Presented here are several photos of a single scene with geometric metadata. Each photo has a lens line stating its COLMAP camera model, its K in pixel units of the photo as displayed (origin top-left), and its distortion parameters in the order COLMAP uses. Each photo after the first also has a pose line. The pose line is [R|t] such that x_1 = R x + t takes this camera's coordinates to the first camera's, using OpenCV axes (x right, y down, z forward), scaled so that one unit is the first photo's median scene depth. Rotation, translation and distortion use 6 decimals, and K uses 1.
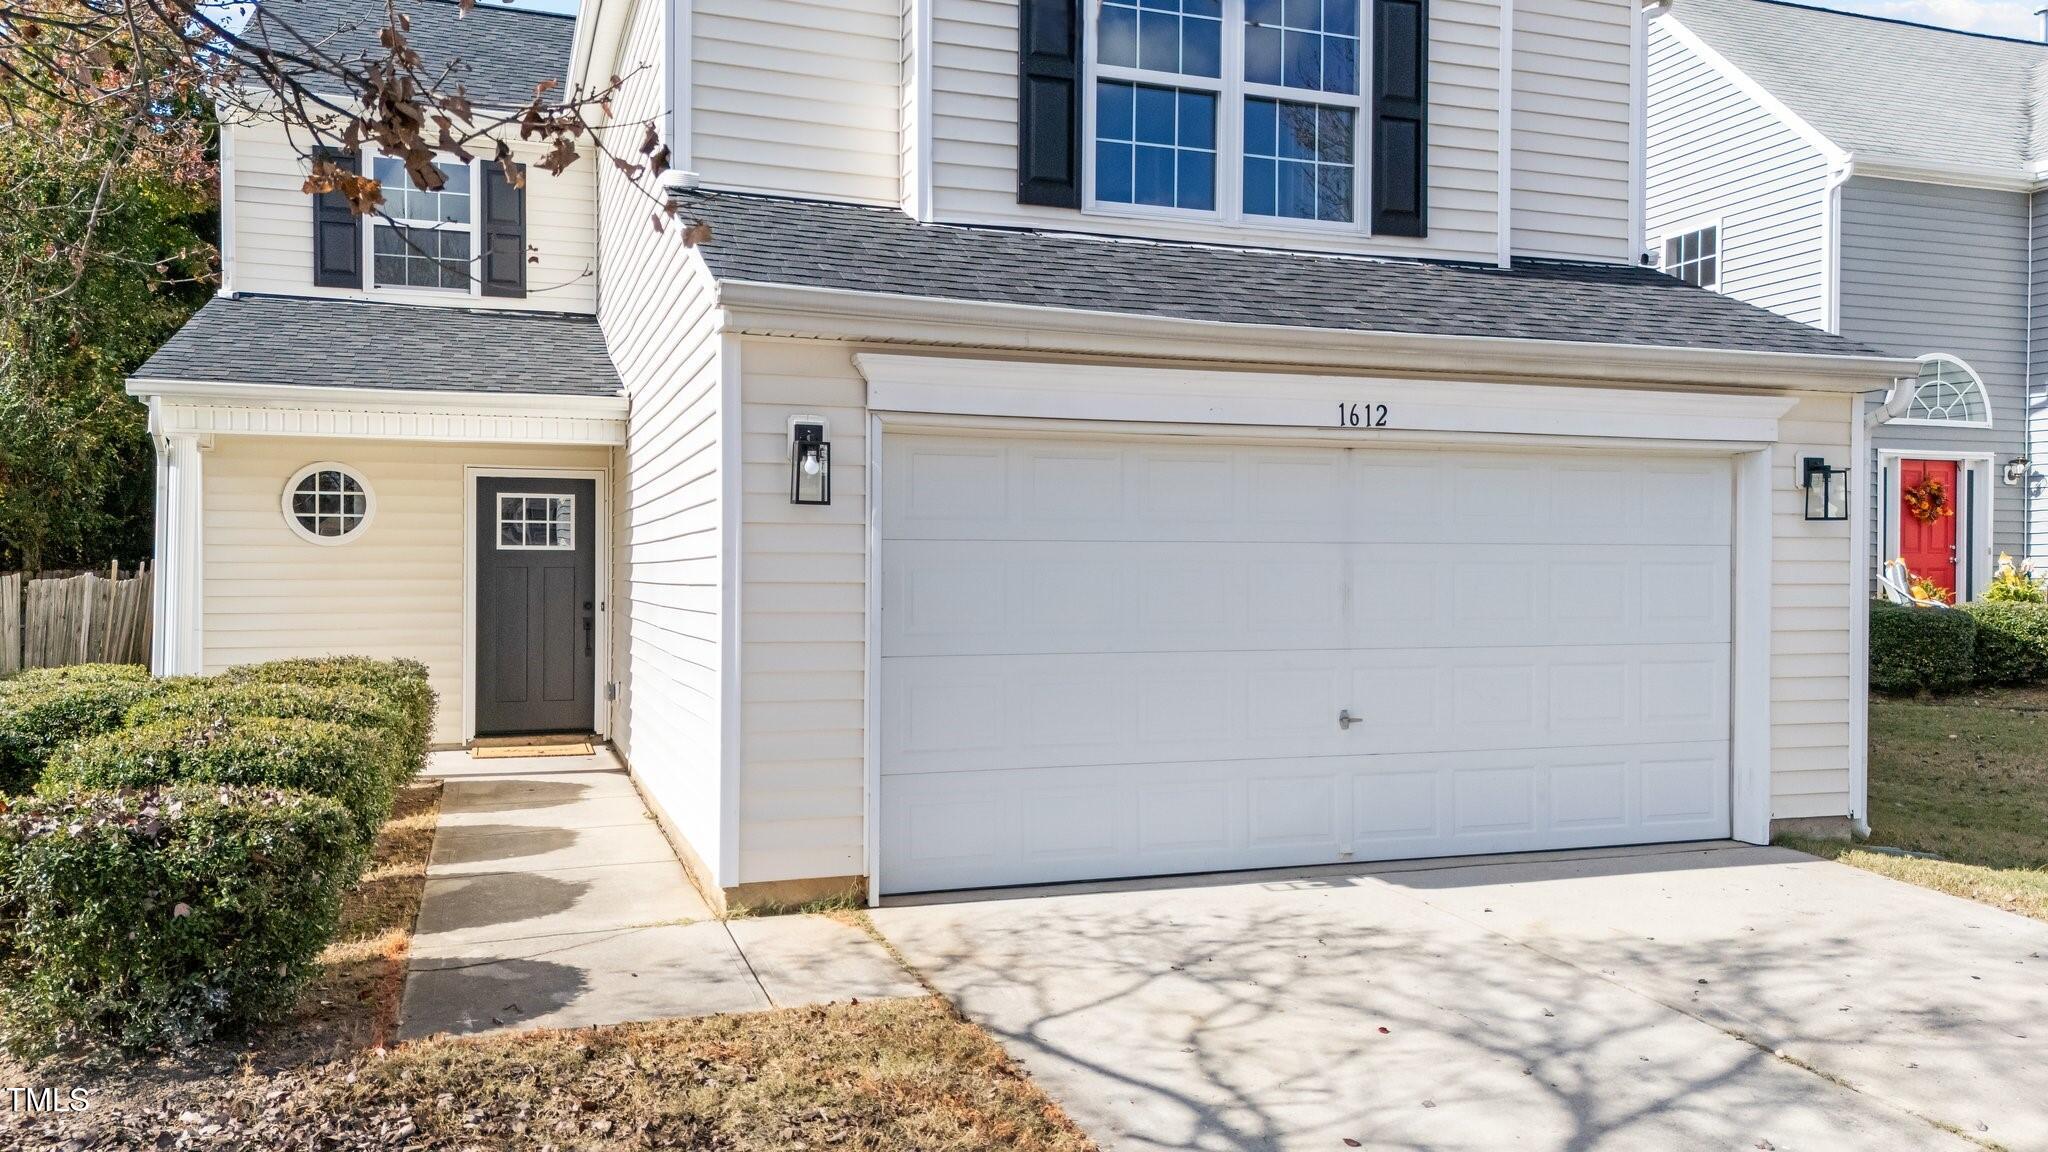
lens RADIAL K [[1486.9, 0, 1024.0], [0, 1486.9, 576.0], [0, 0, 1]] dist [0.072004, -0.075123]
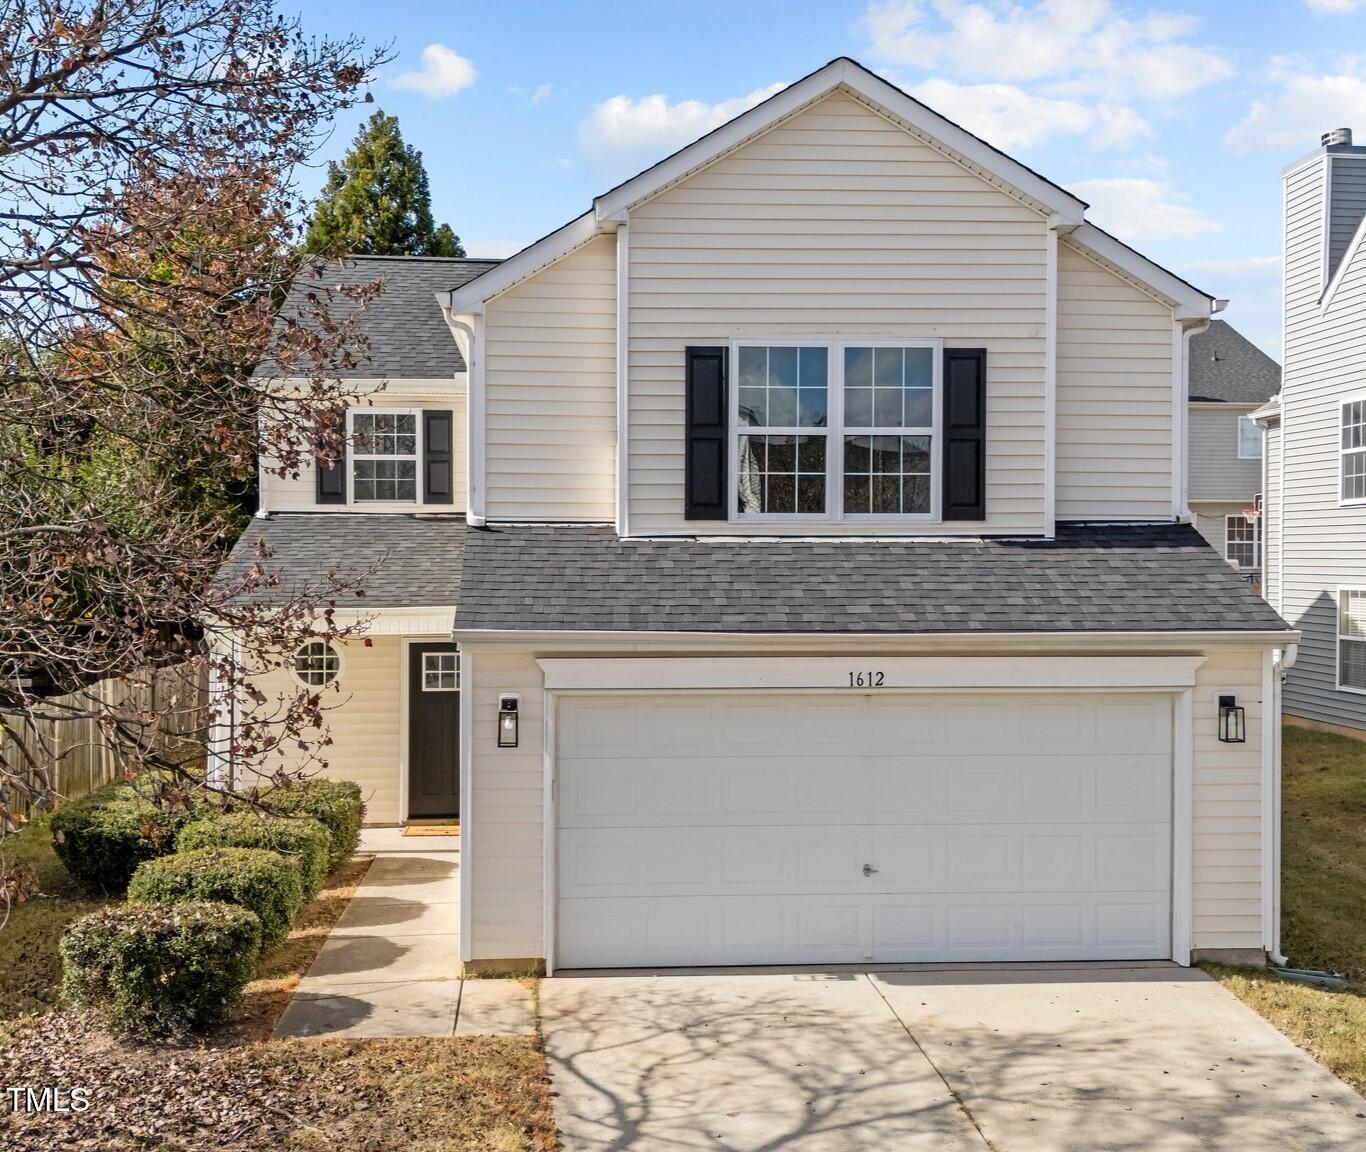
lens RADIAL K [[1505.8, 0, 683.0], [0, 1505.8, 576.0], [0, 0, 1]] dist [0.181987, -0.454266]
pose [[0.964305, 0.001040, -0.264793, 0.461249], [0.002195, 0.999927, 0.011922, -0.235268], [0.264786, -0.012078, 0.964232, -0.585848]]
